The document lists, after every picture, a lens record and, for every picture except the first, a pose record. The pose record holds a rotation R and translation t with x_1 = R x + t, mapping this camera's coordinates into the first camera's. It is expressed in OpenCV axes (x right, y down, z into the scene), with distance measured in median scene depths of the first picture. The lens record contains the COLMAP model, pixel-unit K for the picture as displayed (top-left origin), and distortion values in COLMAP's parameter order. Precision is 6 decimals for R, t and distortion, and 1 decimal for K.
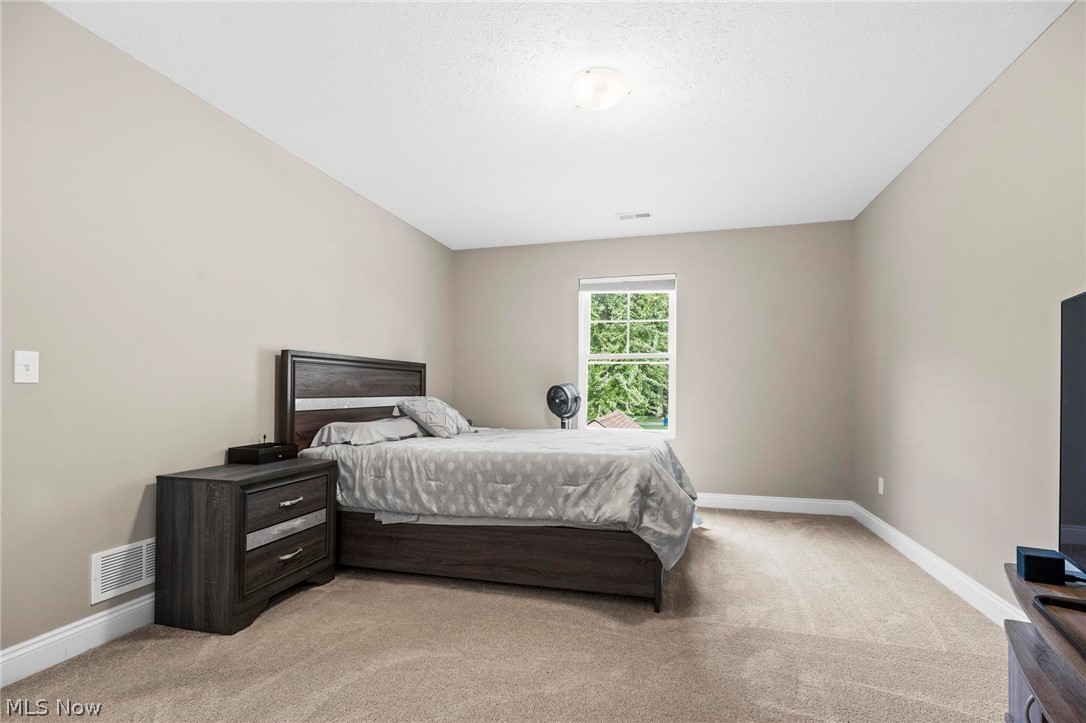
lens RADIAL K [[506.1, 0, 536.4], [0, 506.1, 384.5], [0, 0, 1]] dist [-0.002506, 0.001547]
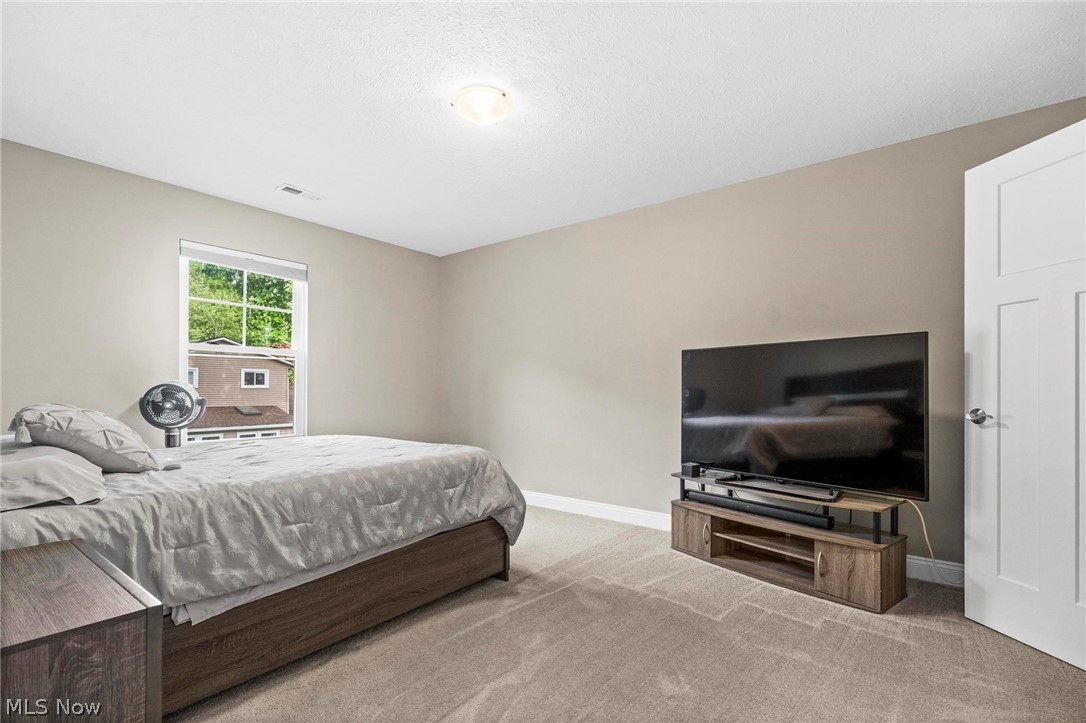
lens RADIAL K [[506.1, 0, 540.6], [0, 506.1, 383.7], [0, 0, 1]] dist [-0.002506, 0.001547]
pose [[0.368356, 0.008293, 0.929648, -0.738123], [-0.010071, 0.999937, -0.004930, 0.000085], [-0.929630, -0.007546, 0.368416, 0.450046]]
